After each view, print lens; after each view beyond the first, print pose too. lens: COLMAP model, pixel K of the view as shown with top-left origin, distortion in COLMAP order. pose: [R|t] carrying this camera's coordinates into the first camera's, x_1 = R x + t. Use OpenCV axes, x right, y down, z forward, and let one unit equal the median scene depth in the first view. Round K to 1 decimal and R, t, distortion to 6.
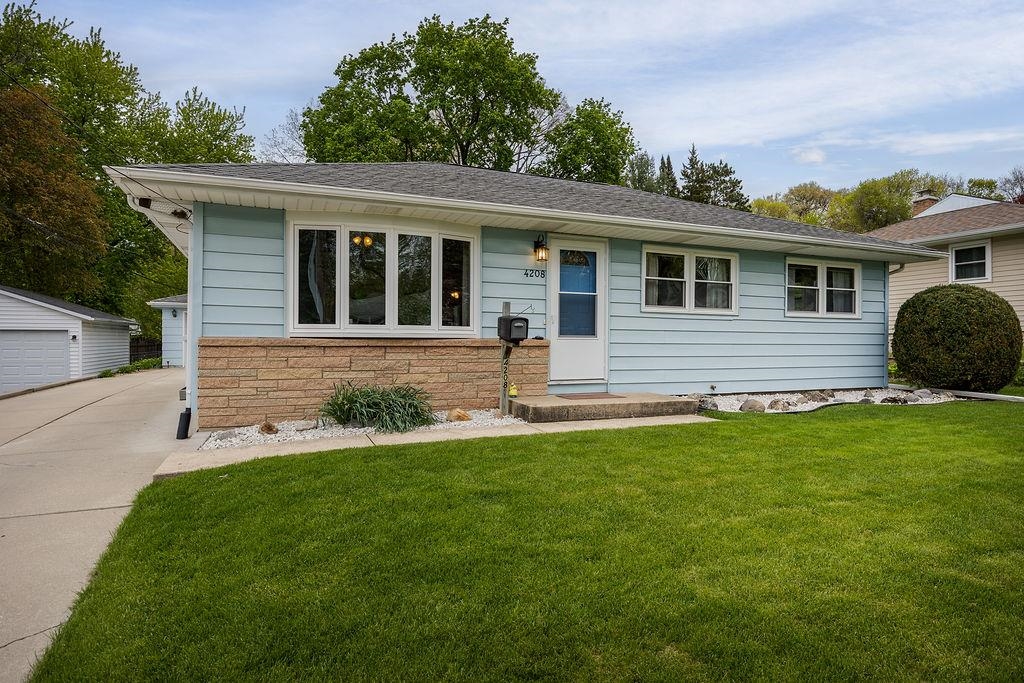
lens RADIAL K [[609.2, 0, 515.2], [0, 609.2, 328.7], [0, 0, 1]] dist [0.001590, -0.000335]
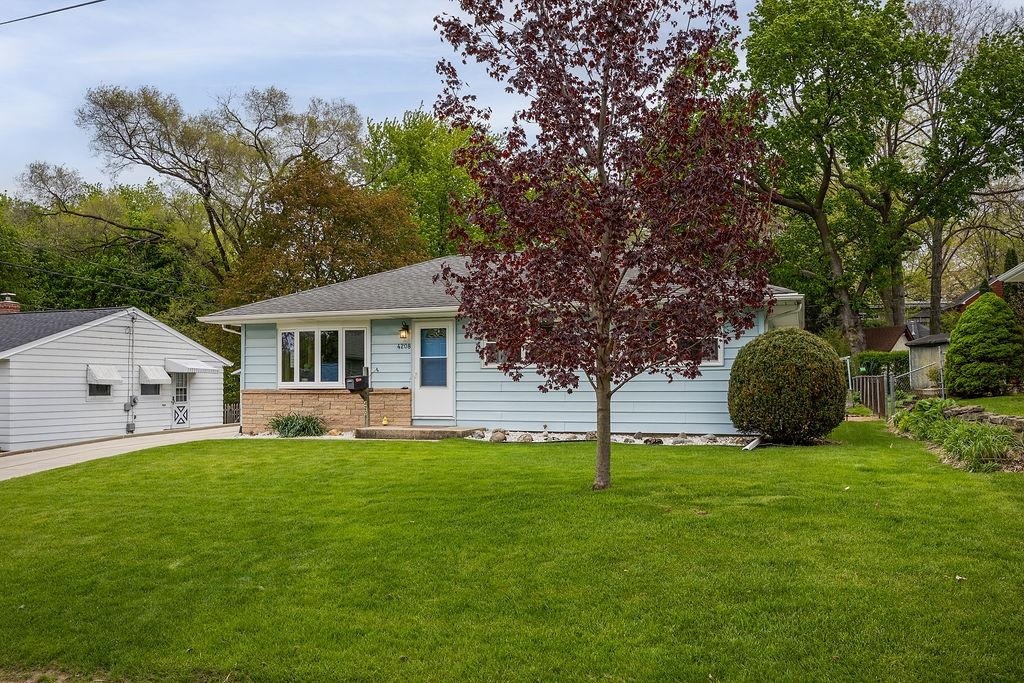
lens RADIAL K [[793.9, 0, 512.0], [0, 793.9, 341.5], [0, 0, 1]] dist [0.000523, 0.001895]
pose [[0.732235, -0.043930, -0.679634, 1.619097], [0.022725, 0.998938, -0.040084, -0.015679], [0.680673, 0.013906, 0.732455, -0.291939]]
